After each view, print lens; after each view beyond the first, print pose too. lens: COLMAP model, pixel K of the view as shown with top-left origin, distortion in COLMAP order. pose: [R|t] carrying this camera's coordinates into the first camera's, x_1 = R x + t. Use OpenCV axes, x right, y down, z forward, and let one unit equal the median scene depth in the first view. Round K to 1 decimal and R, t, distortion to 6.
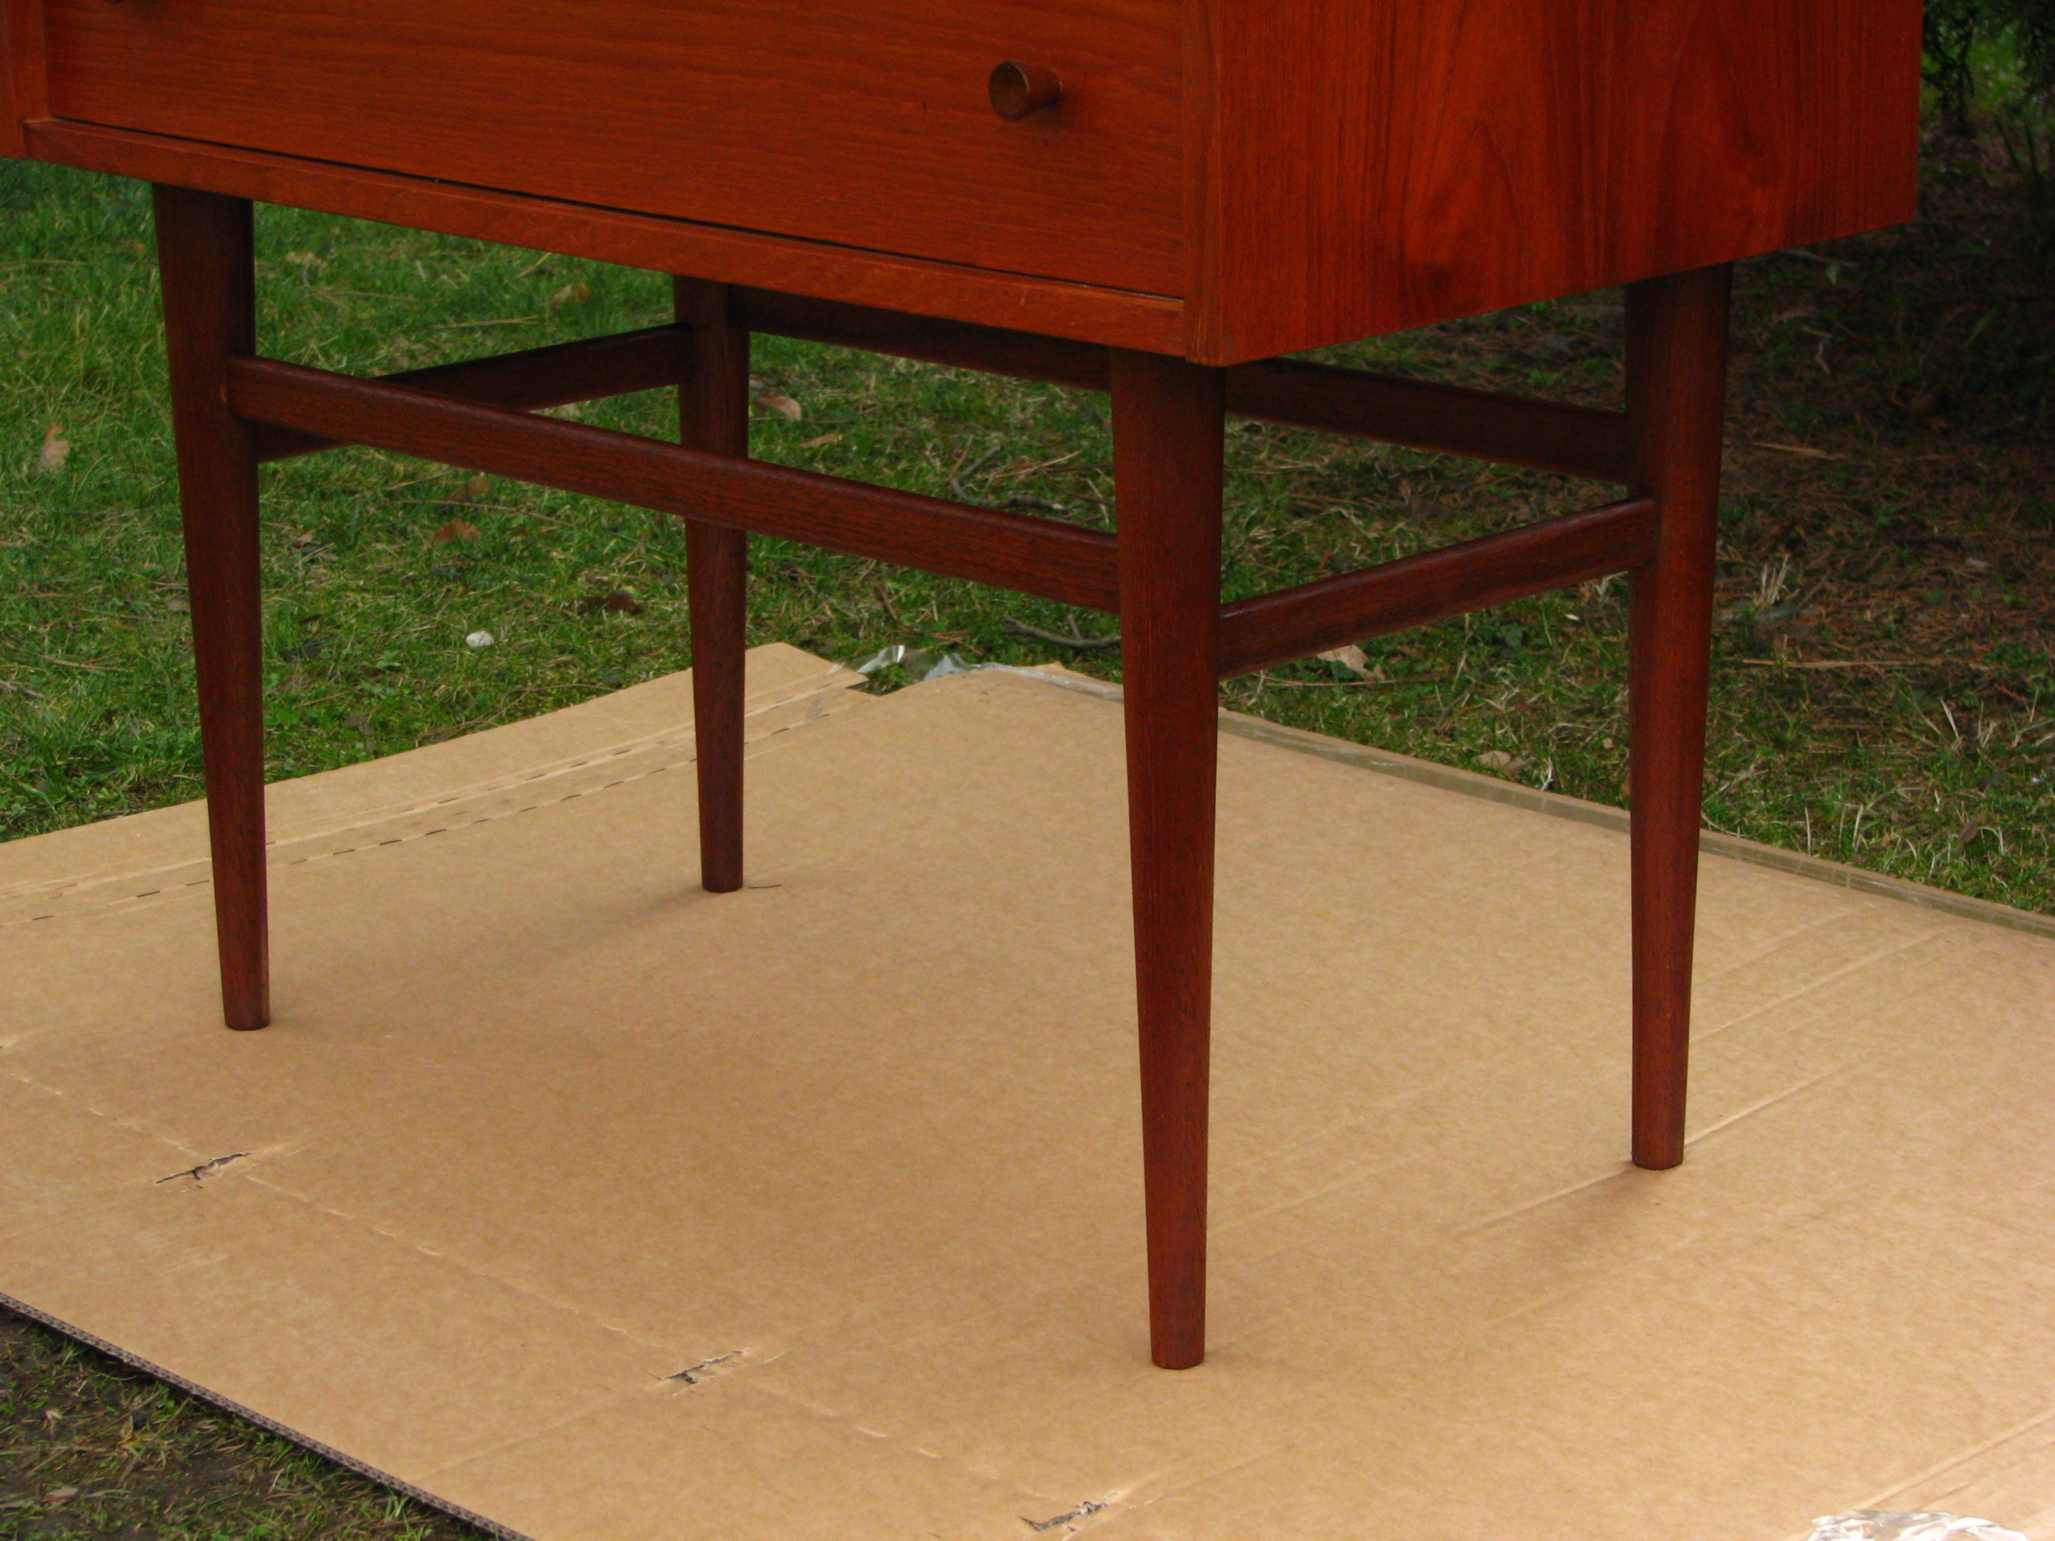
lens RADIAL K [[4921.3, 0, 1032.2], [0, 4921.3, 770.9], [0, 0, 1]] dist [0.059566, 0.828227]
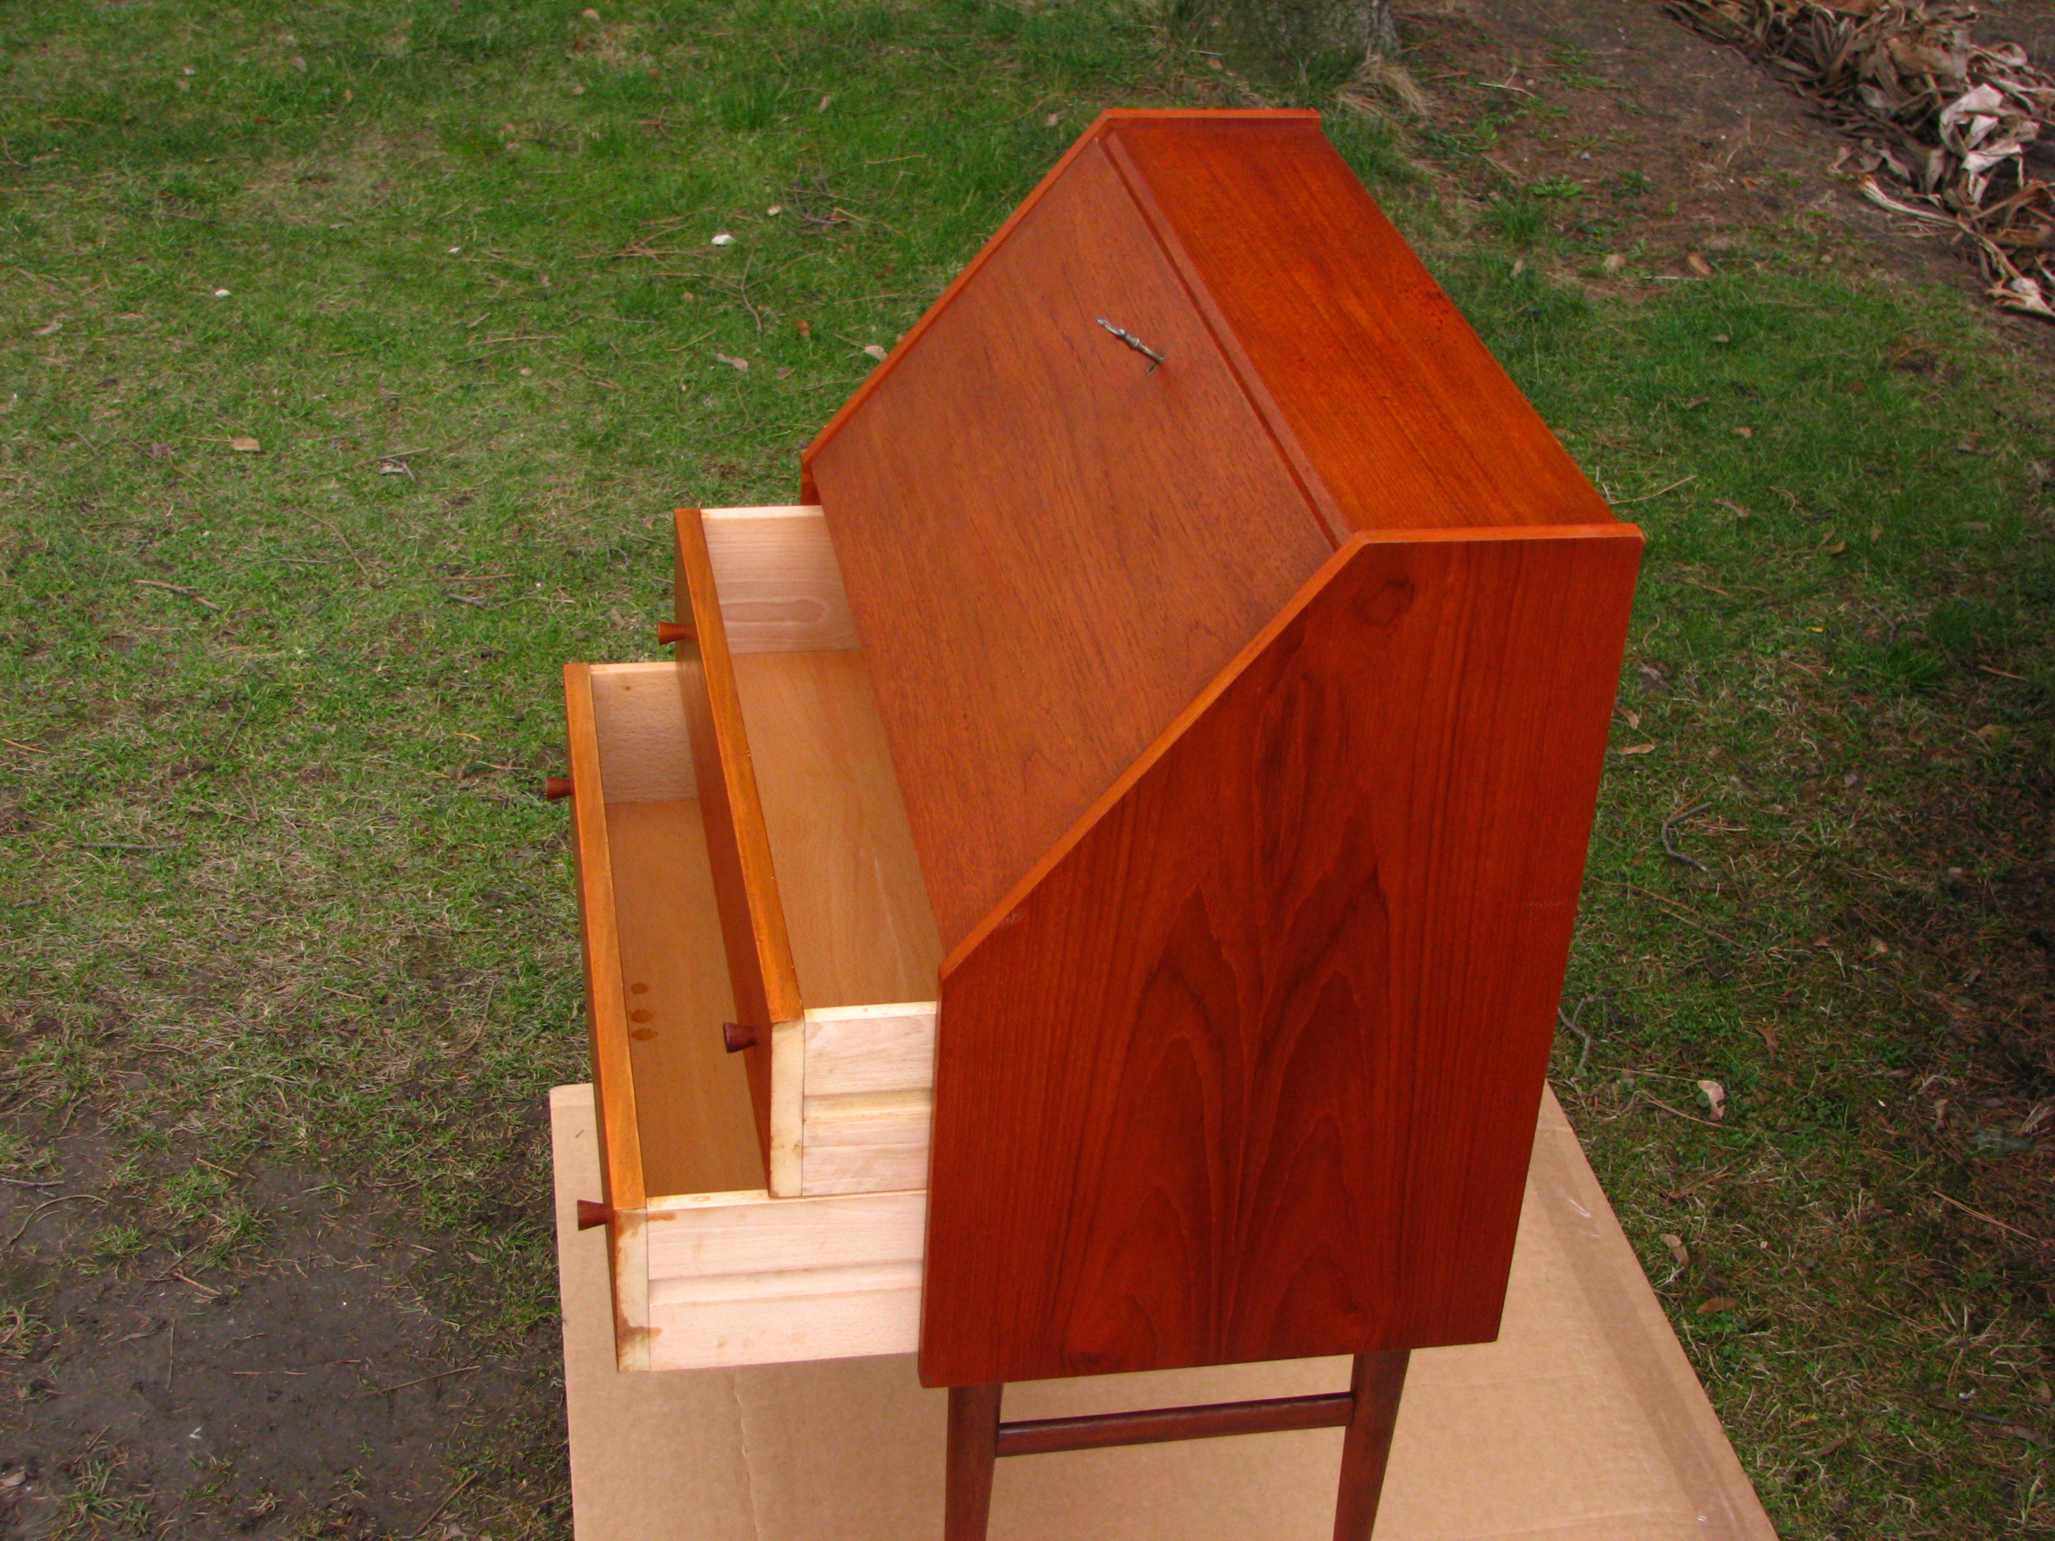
lens RADIAL K [[3062.6, 0, 1063.9], [0, 3062.6, 771.4], [0, 0, 1]] dist [-0.108710, 0.652332]
pose [[0.827287, 0.344655, -0.443632, 0.434849], [-0.223004, 0.926281, 0.303763, -0.557696], [0.515621, -0.152367, 0.843160, 0.040142]]
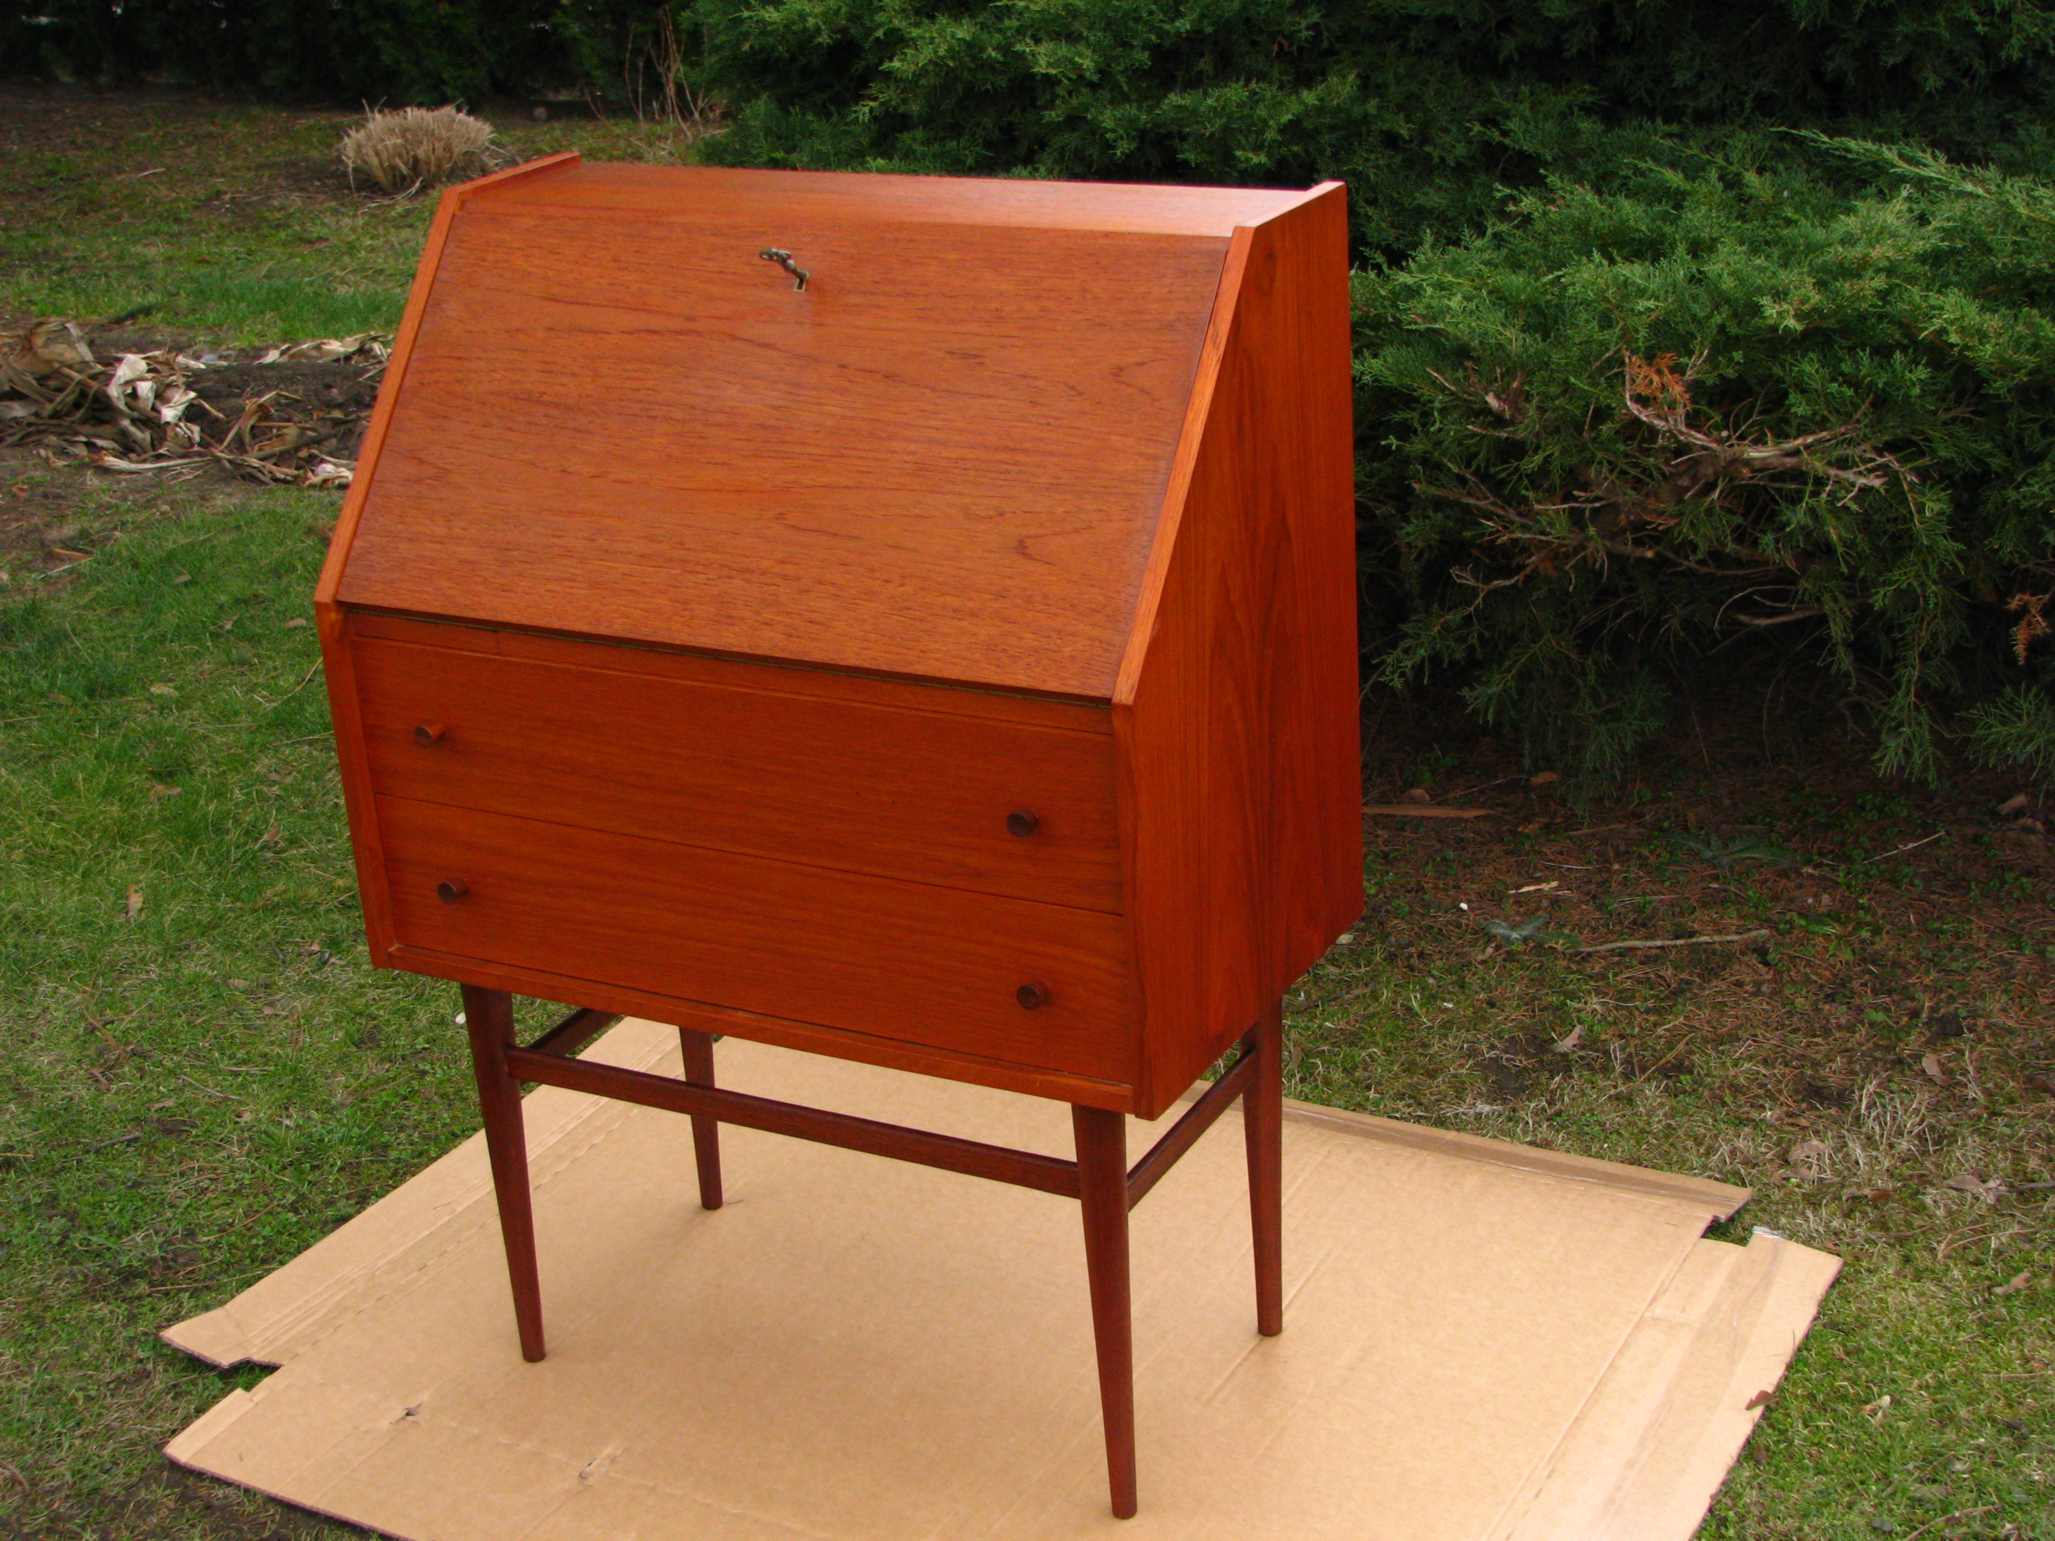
lens RADIAL K [[3079.4, 0, 1027.5], [0, 3079.4, 770.5], [0, 0, 1]] dist [-0.093479, 0.636018]
pose [[0.954826, -0.149560, 0.256784, -0.276244], [0.124003, 0.985817, 0.113083, -0.320827], [-0.270055, -0.076133, 0.959830, -0.220274]]
